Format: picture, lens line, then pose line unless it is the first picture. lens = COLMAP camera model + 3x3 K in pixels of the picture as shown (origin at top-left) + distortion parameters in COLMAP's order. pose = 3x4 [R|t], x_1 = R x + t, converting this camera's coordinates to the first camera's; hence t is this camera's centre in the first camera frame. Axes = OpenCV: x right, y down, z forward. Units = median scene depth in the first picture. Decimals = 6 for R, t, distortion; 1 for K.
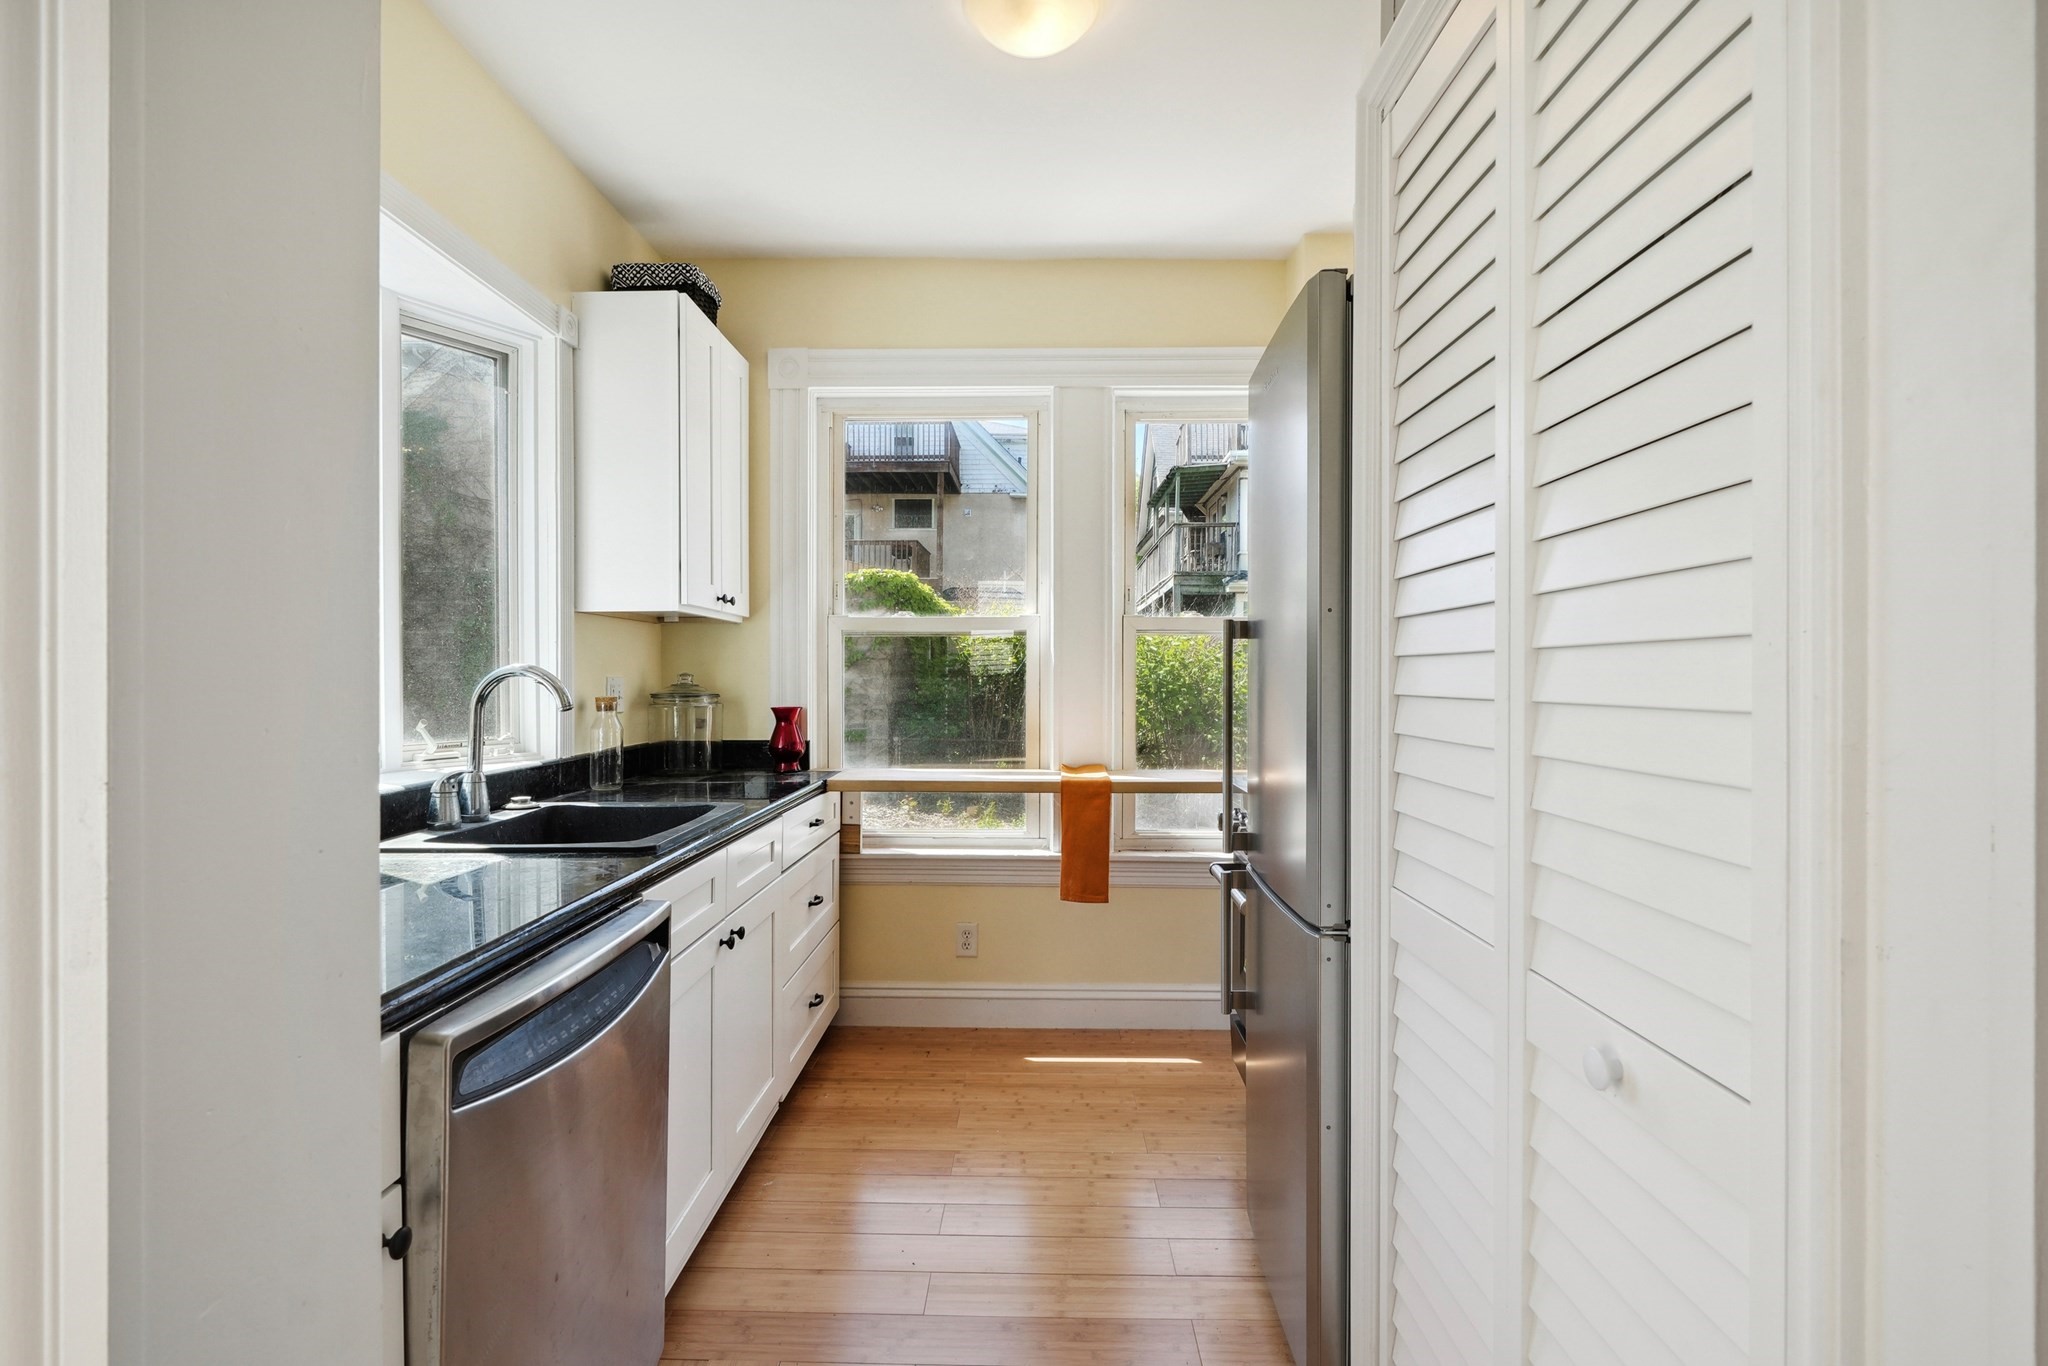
lens RADIAL K [[979.3, 0, 1014.1], [0, 979.3, 659.8], [0, 0, 1]] dist [-0.015393, 0.003184]
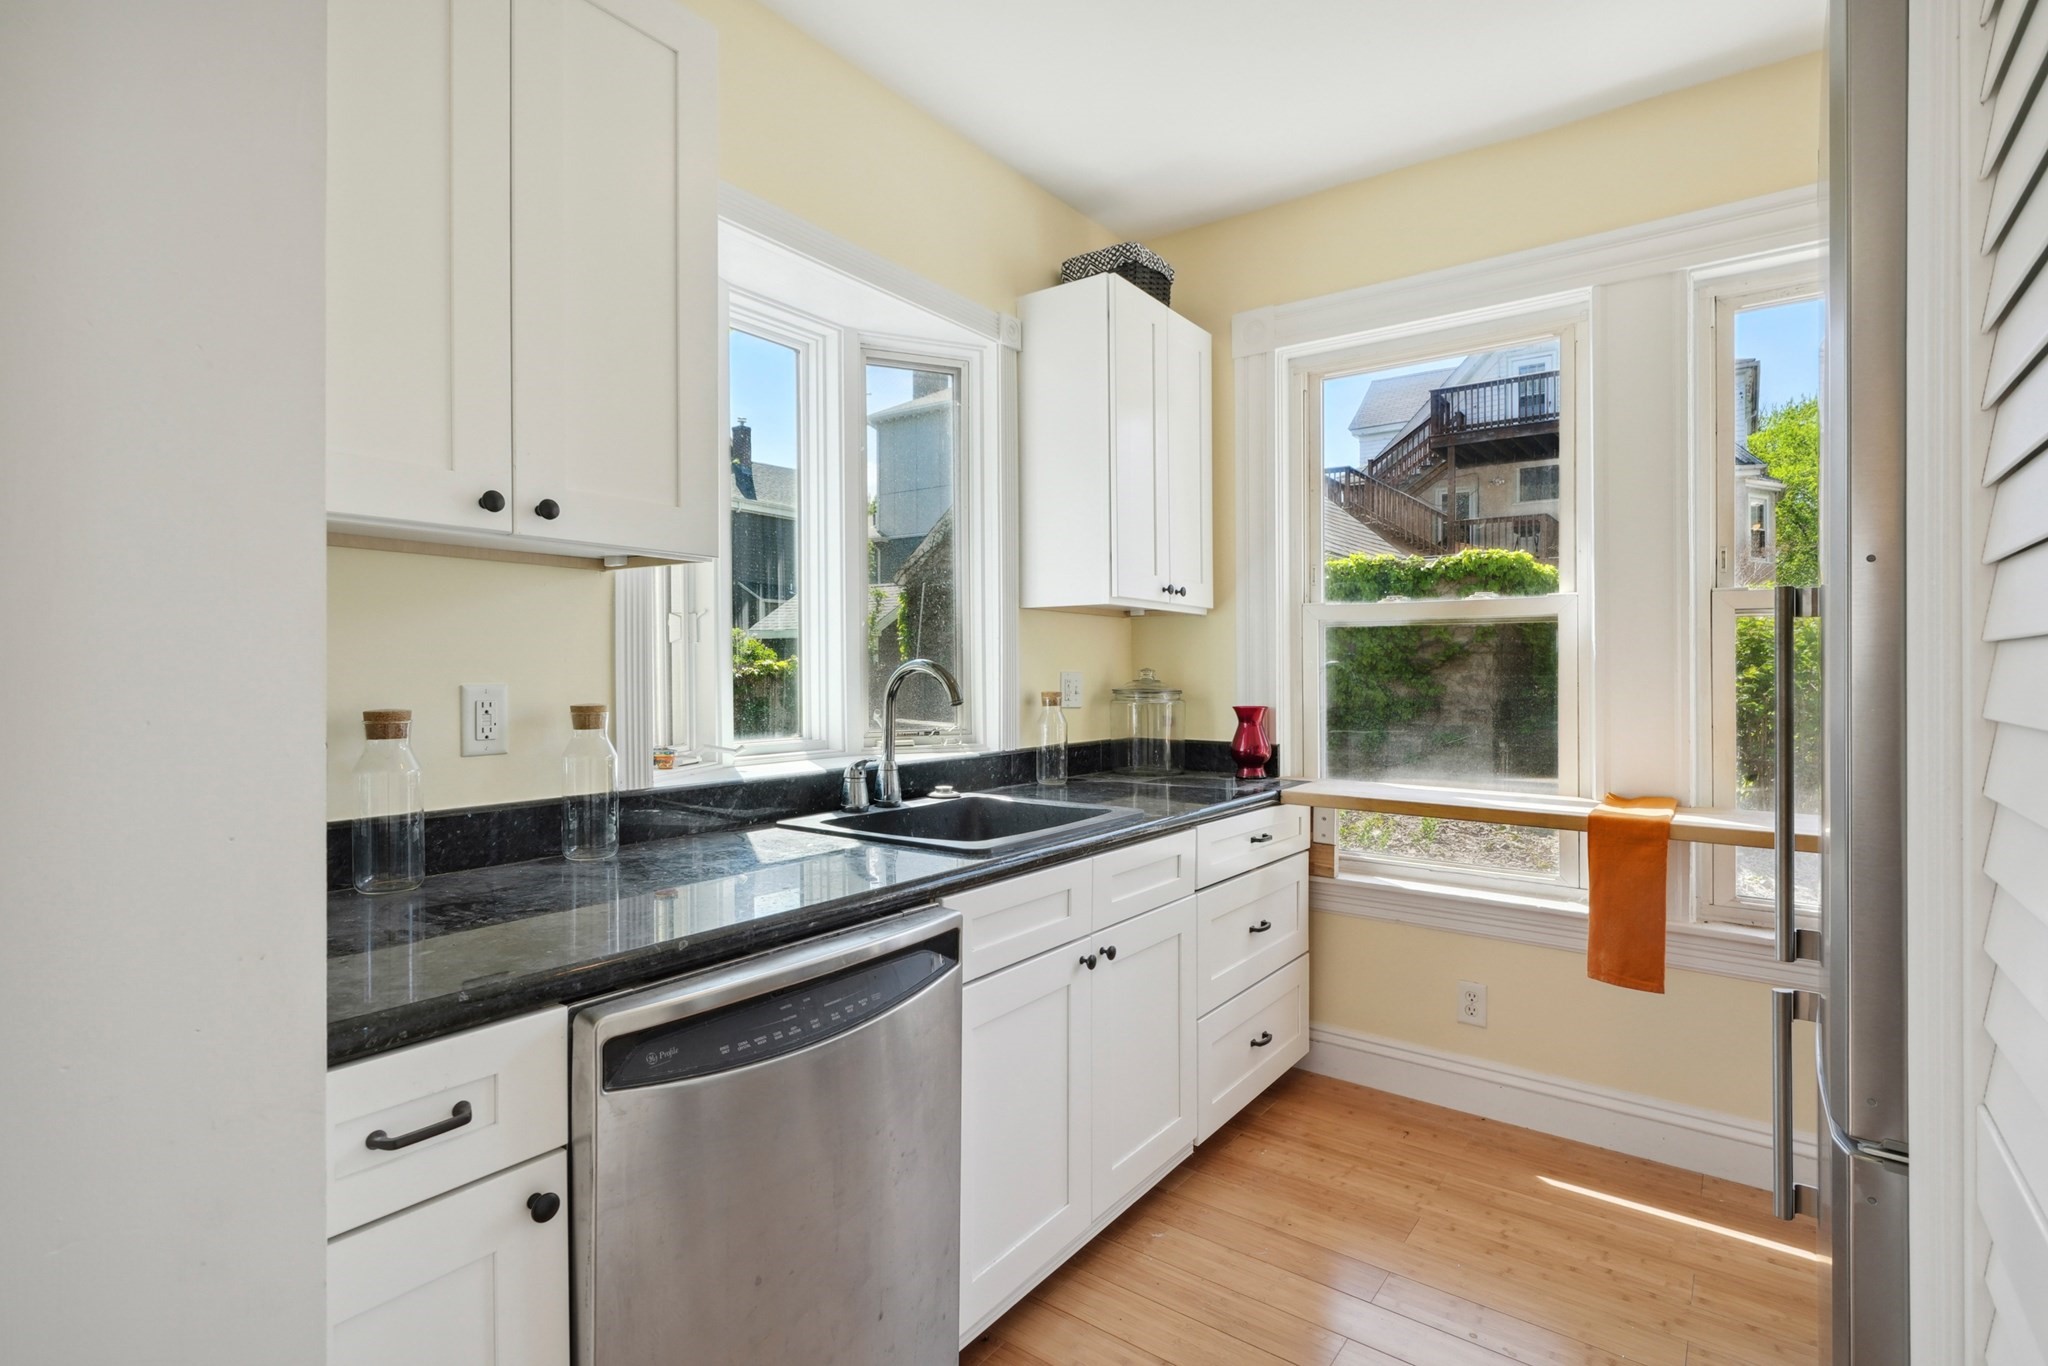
lens RADIAL K [[979.3, 0, 986.4], [0, 979.3, 654.5], [0, 0, 1]] dist [-0.015393, 0.003184]
pose [[0.800656, -0.004541, -0.599107, 0.120163], [0.004736, 0.999988, -0.001250, 0.000539], [0.599105, -0.001837, 0.800668, 0.135673]]
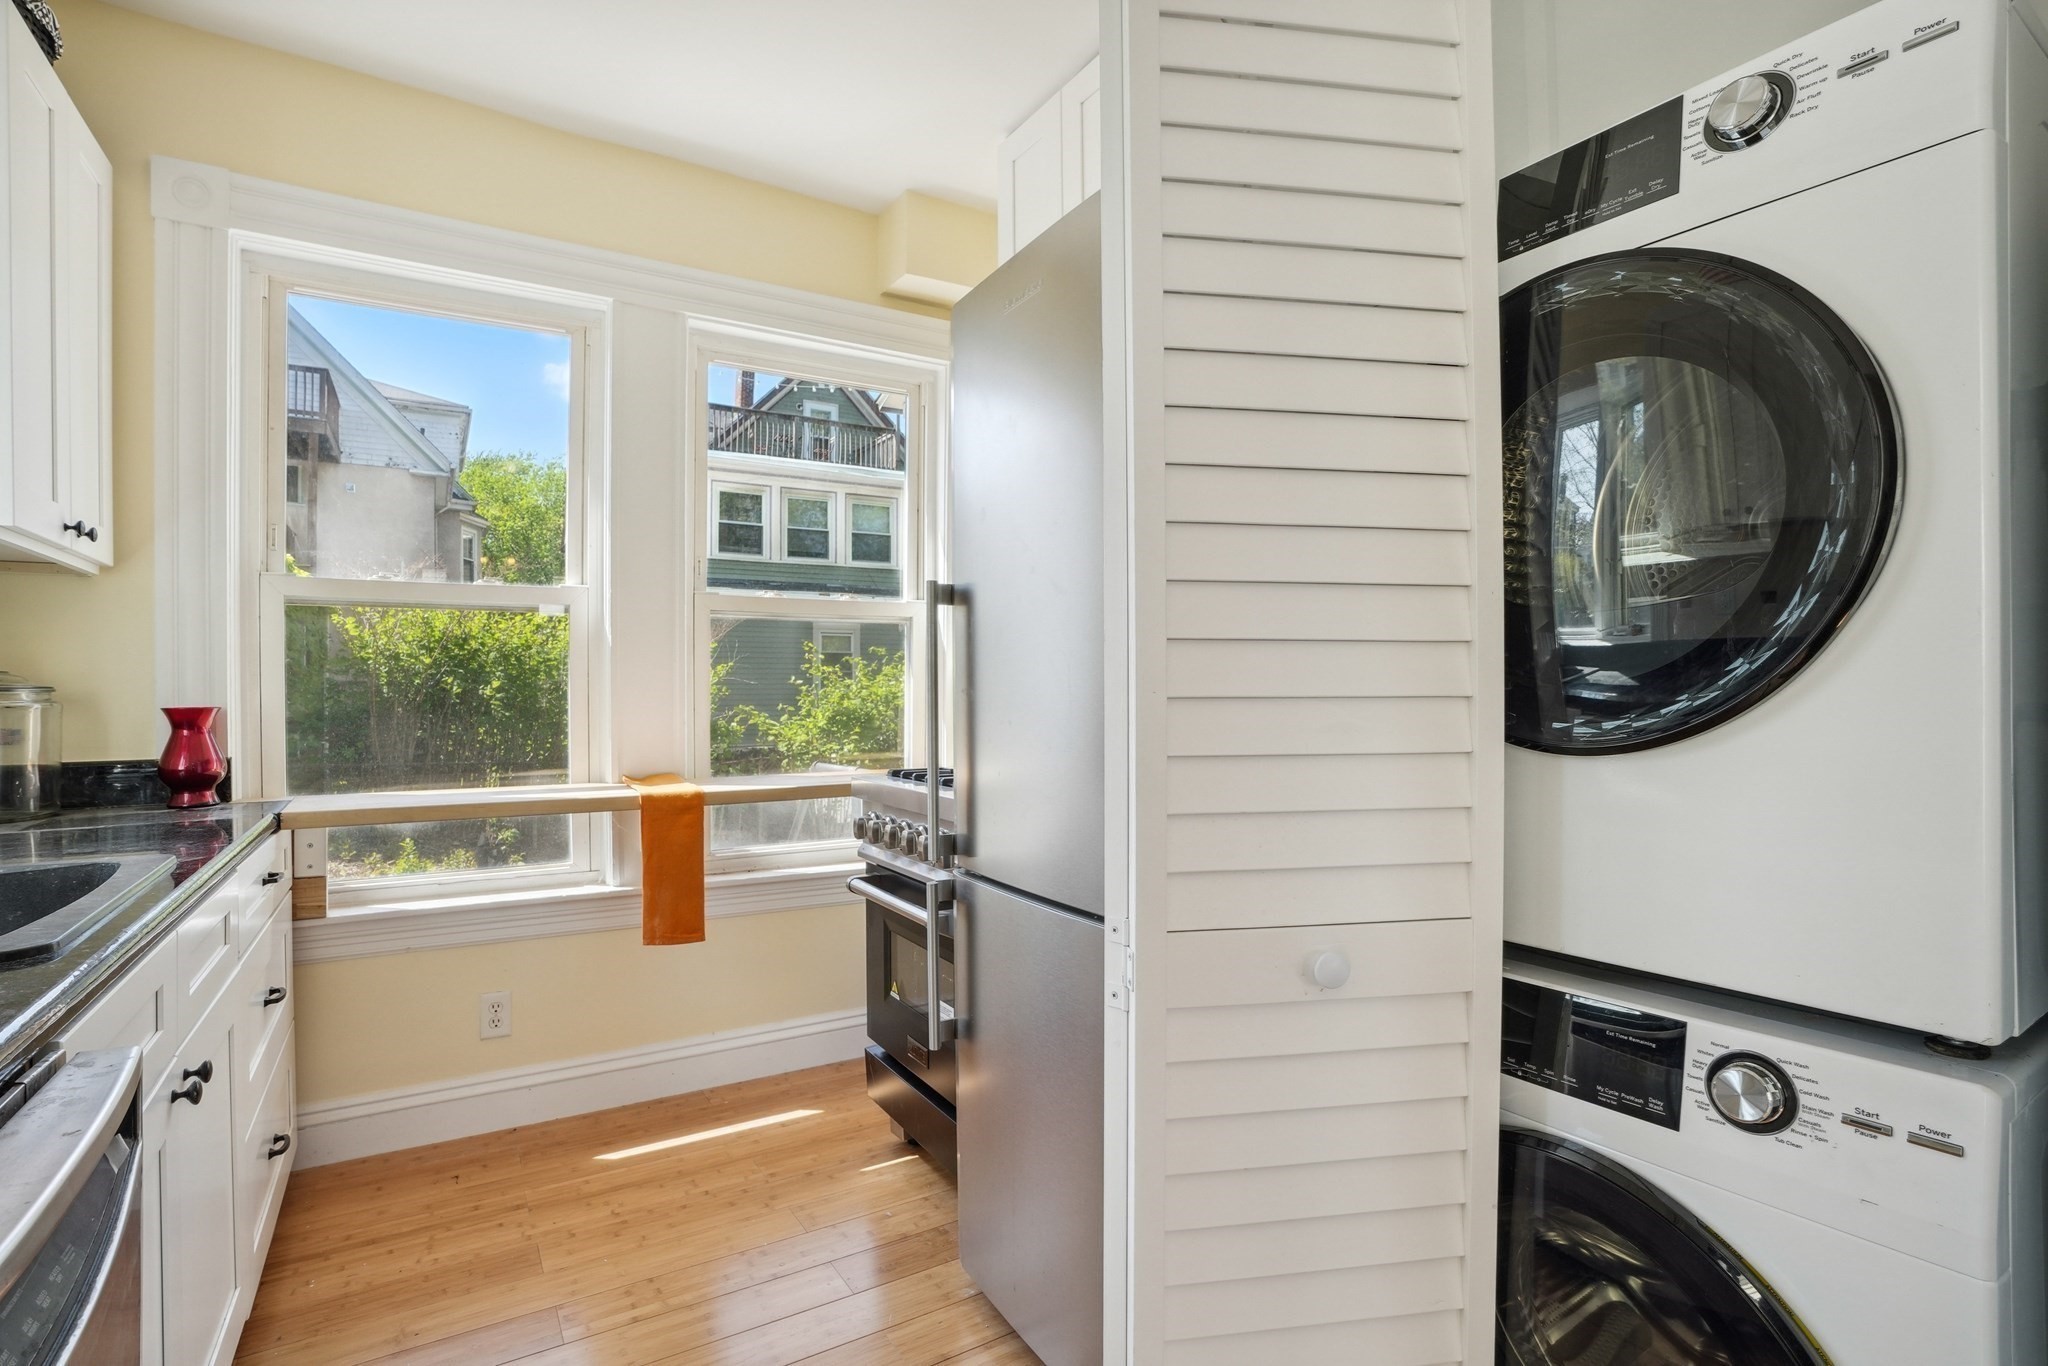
lens RADIAL K [[979.3, 0, 1006.7], [0, 979.3, 684.5], [0, 0, 1]] dist [-0.015393, 0.003184]
pose [[0.845138, 0.000174, 0.534549, -0.124825], [-0.005109, 0.999957, 0.007752, 0.026532], [-0.534524, -0.009282, 0.845102, 0.170331]]
